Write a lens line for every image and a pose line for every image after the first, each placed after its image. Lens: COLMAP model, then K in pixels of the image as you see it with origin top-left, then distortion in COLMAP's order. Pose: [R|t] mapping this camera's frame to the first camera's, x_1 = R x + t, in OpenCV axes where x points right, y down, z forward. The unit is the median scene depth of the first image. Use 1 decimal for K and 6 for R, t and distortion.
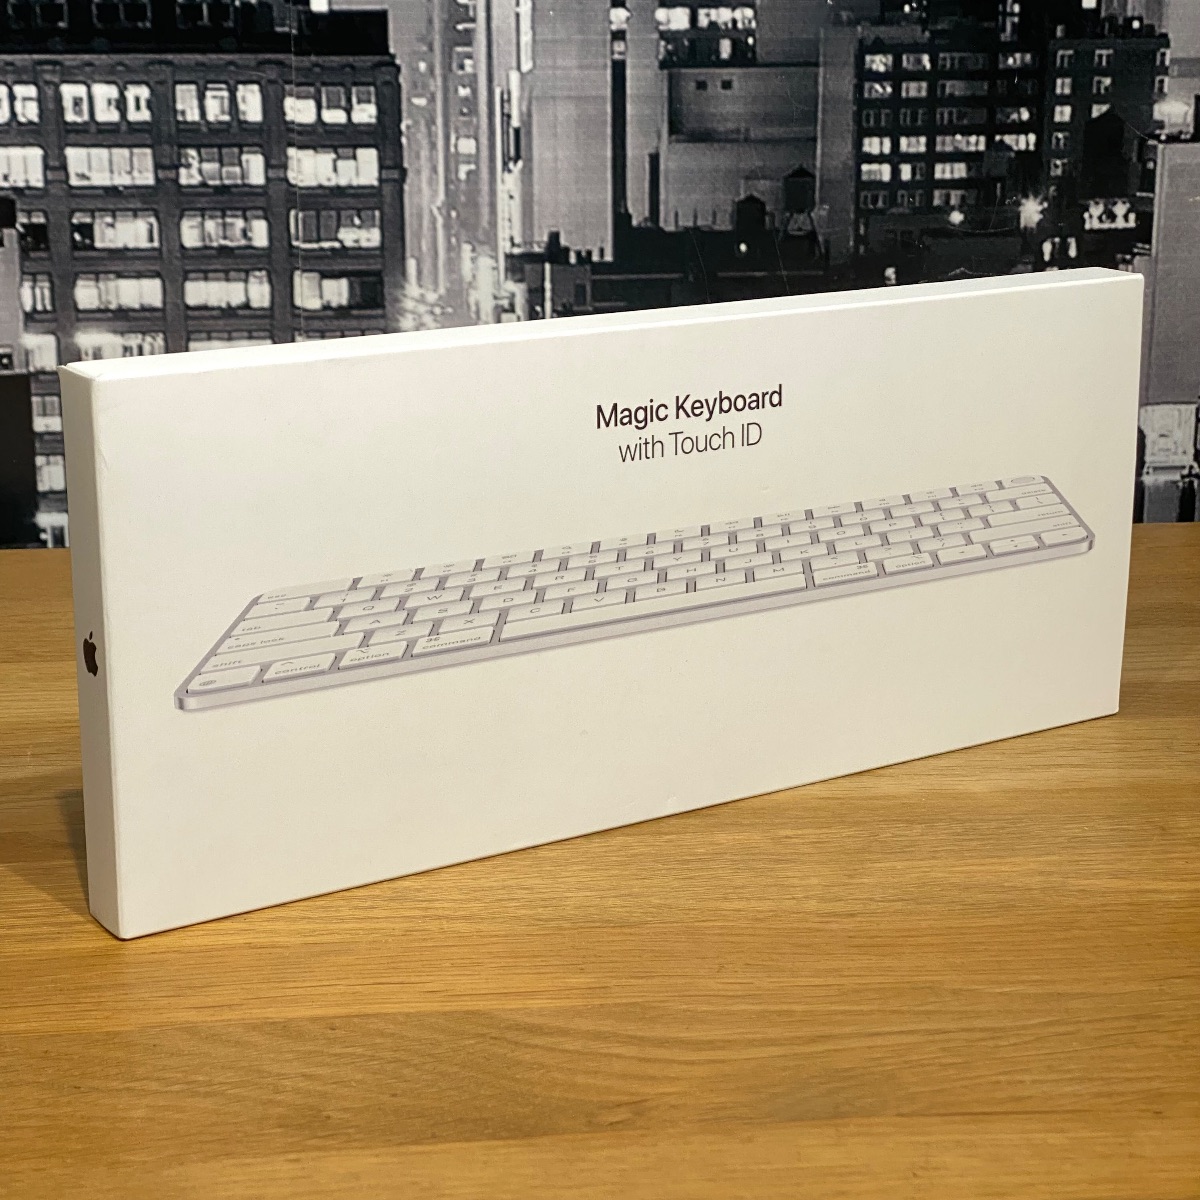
lens RADIAL K [[2452.5, 0, 621.6], [0, 2452.5, 601.9], [0, 0, 1]] dist [0.099312, 0.000674]
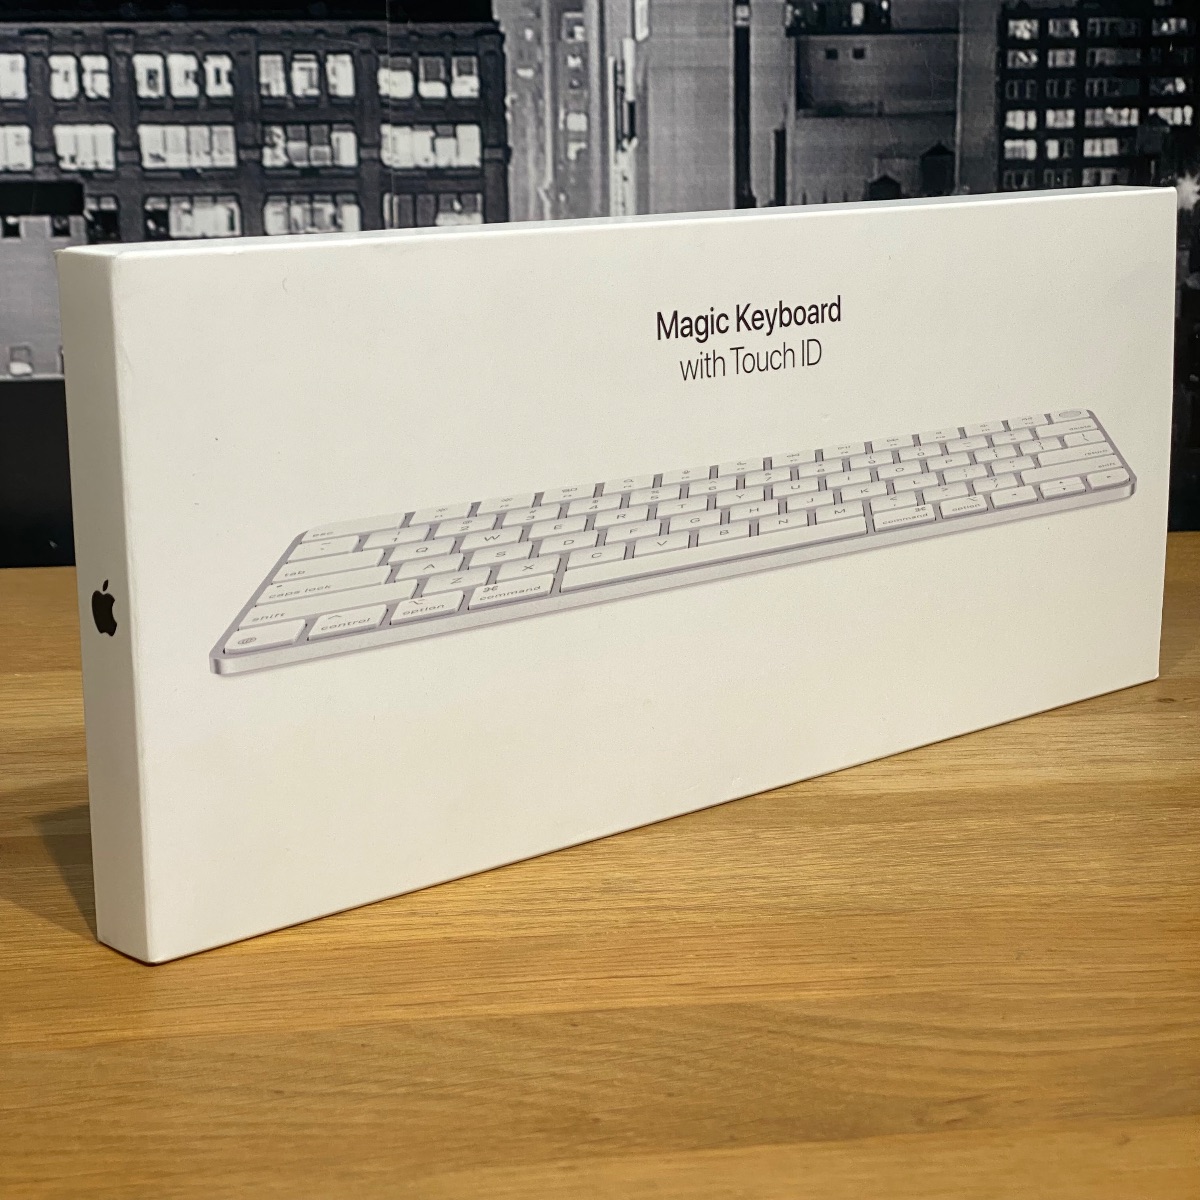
lens RADIAL K [[2463.1, 0, 629.1], [0, 2463.1, 617.1], [0, 0, 1]] dist [0.144762, -0.314981]
pose [[0.999737, -0.015300, 0.017079, -0.063030], [0.016147, 0.998586, -0.050640, 0.045133], [-0.016280, 0.050902, 0.998571, 0.095342]]
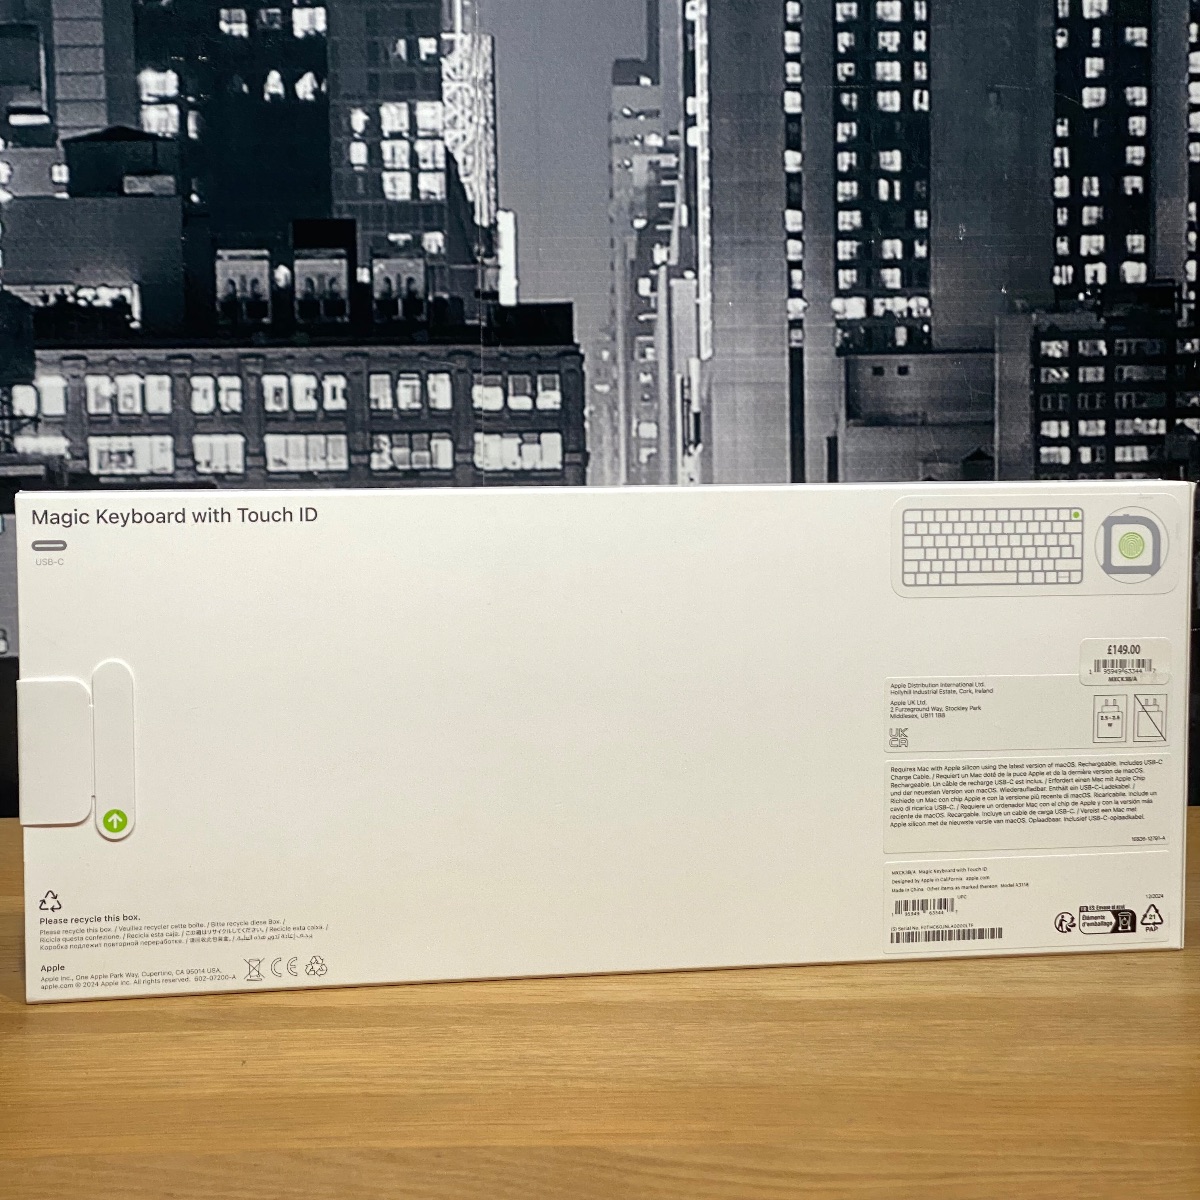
lens RADIAL K [[2452.5, 0, 621.6], [0, 2452.5, 601.9], [0, 0, 1]] dist [0.099312, 0.000674]
pose [[0.994745, -0.007235, -0.102125, 0.030723], [-0.012401, 0.981641, -0.190336, 0.081253], [0.101628, 0.190603, 0.976393, 0.013345]]
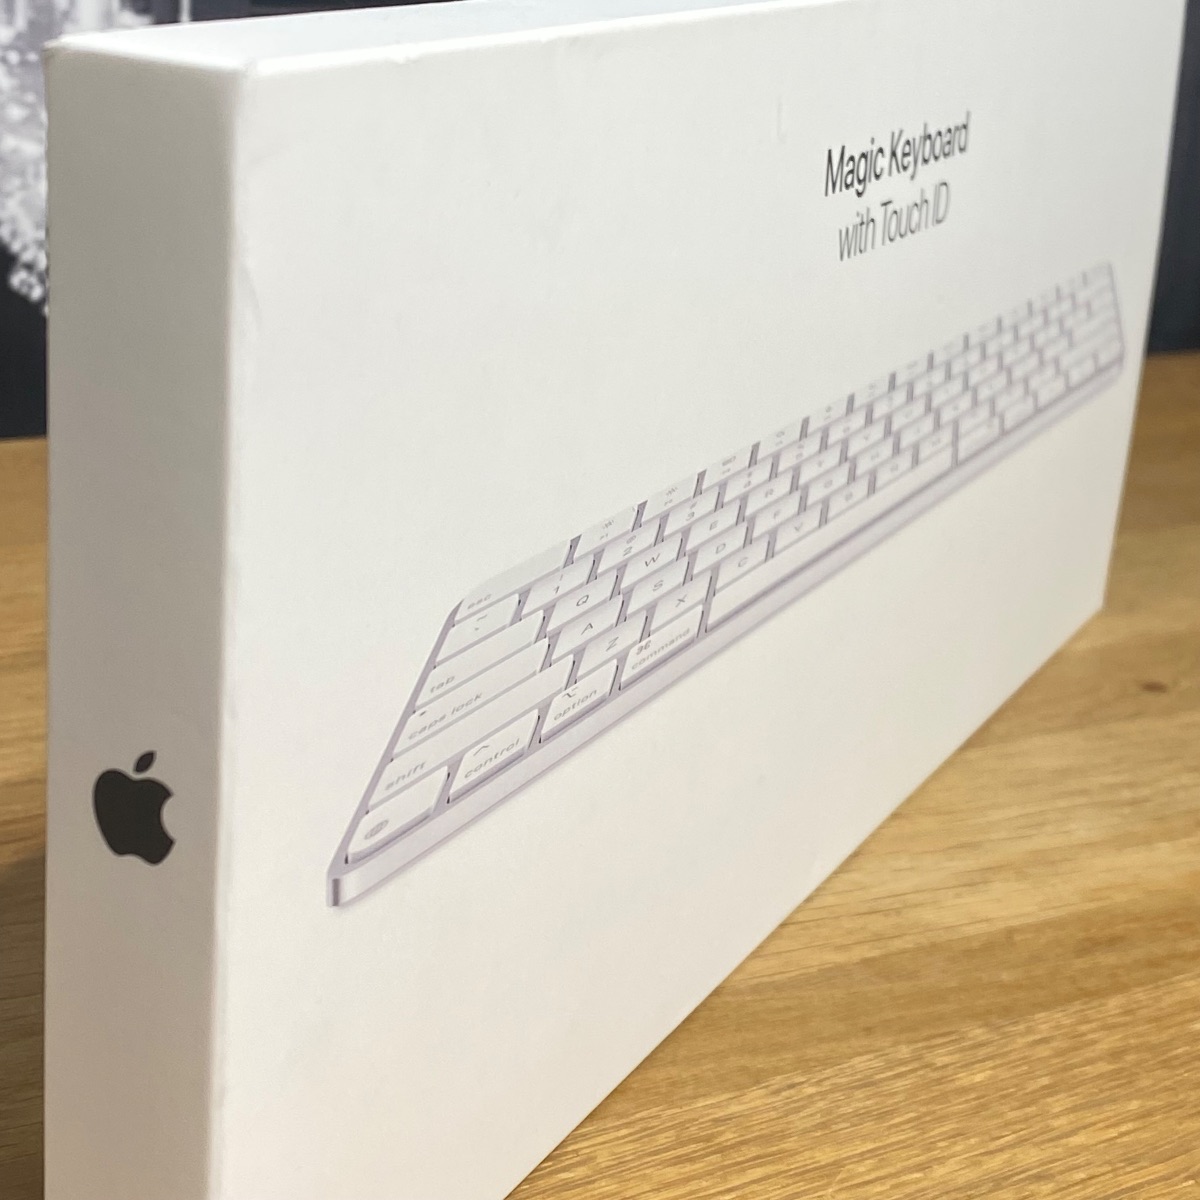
lens RADIAL K [[2439.1, 0, 595.0], [0, 2439.1, 536.9], [0, 0, 1]] dist [0.215634, -0.768961]
pose [[0.863728, -0.096004, 0.494729, -0.204484], [0.070827, 0.995068, 0.069442, -0.025570], [-0.498956, -0.024939, 0.866269, 0.381285]]
